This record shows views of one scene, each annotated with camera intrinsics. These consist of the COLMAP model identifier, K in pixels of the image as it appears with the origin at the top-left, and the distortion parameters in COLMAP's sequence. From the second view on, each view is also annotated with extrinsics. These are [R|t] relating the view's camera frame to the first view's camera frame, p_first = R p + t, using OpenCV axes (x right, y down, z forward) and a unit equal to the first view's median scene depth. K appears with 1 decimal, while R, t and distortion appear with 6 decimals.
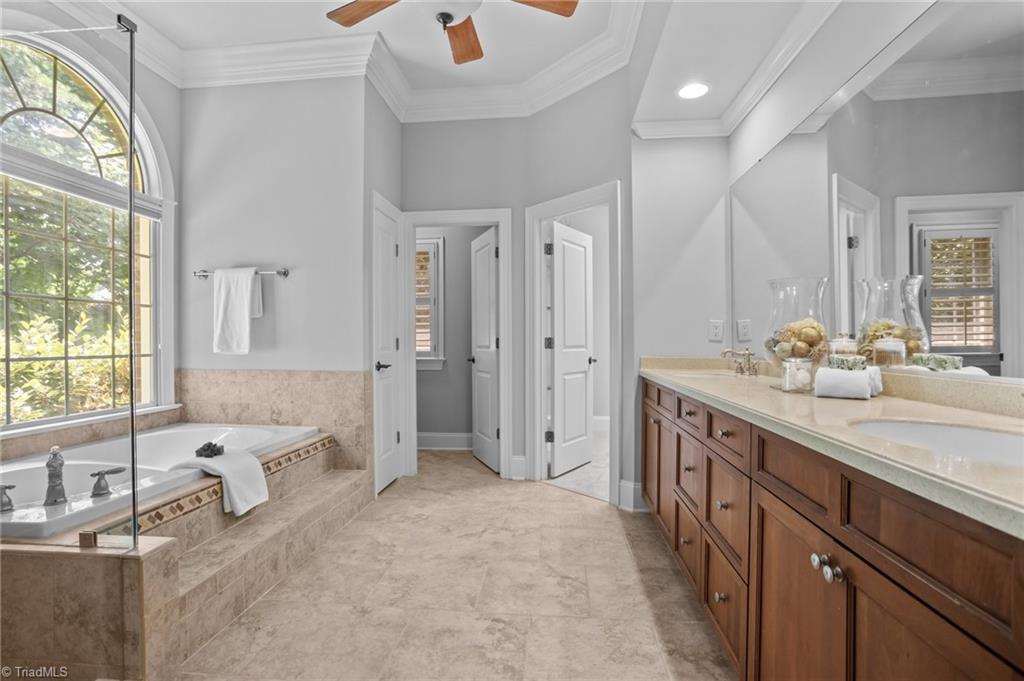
lens RADIAL K [[497.2, 0, 504.8], [0, 497.2, 338.0], [0, 0, 1]] dist [-0.058703, 0.027568]
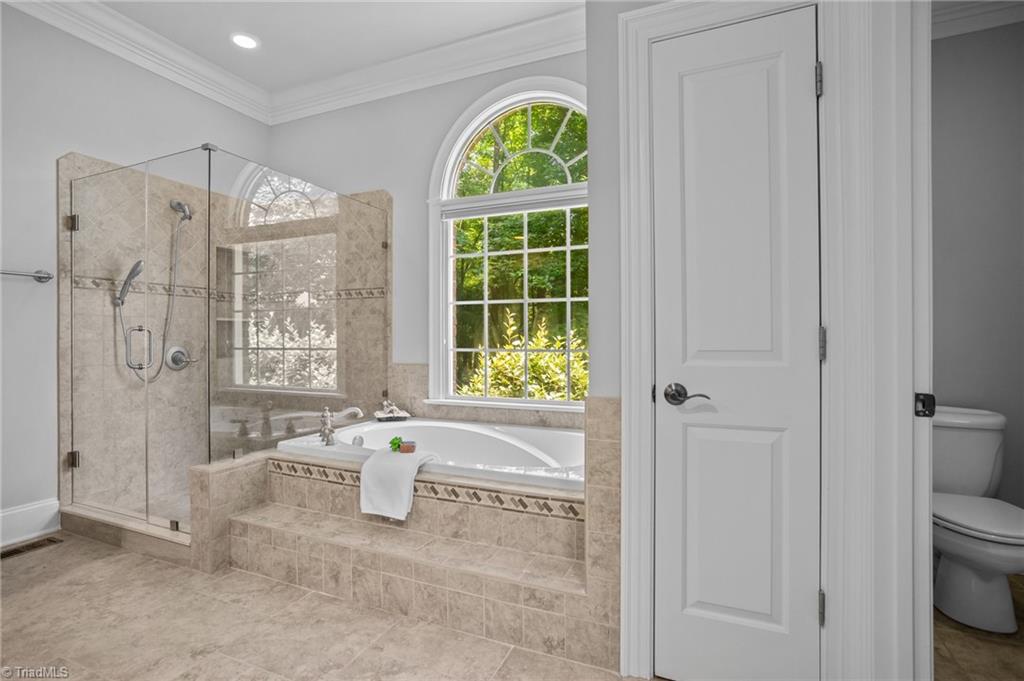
lens RADIAL K [[497.2, 0, 504.8], [0, 497.2, 338.0], [0, 0, 1]] dist [-0.058703, 0.027568]
pose [[-0.297118, 0.007370, -0.954812, 0.358079], [0.008528, 0.999951, 0.005065, 0.006819], [0.954803, -0.006638, -0.297166, 1.753774]]
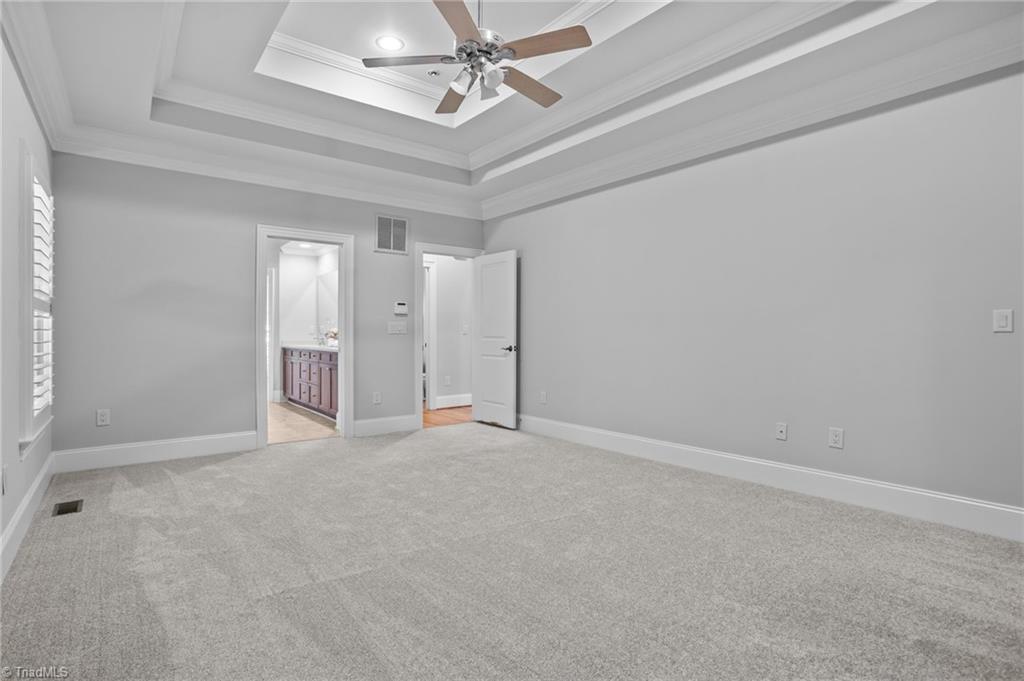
lens RADIAL K [[508.0, 0, 512.0], [0, 508.0, 340.5], [0, 0, 1]] dist [-0.068031, 0.029198]
pose [[0.711534, -0.002727, 0.702647, -0.817783], [-0.009335, 0.999868, 0.013333, -0.005611], [-0.702590, -0.016046, 0.711414, -1.950043]]
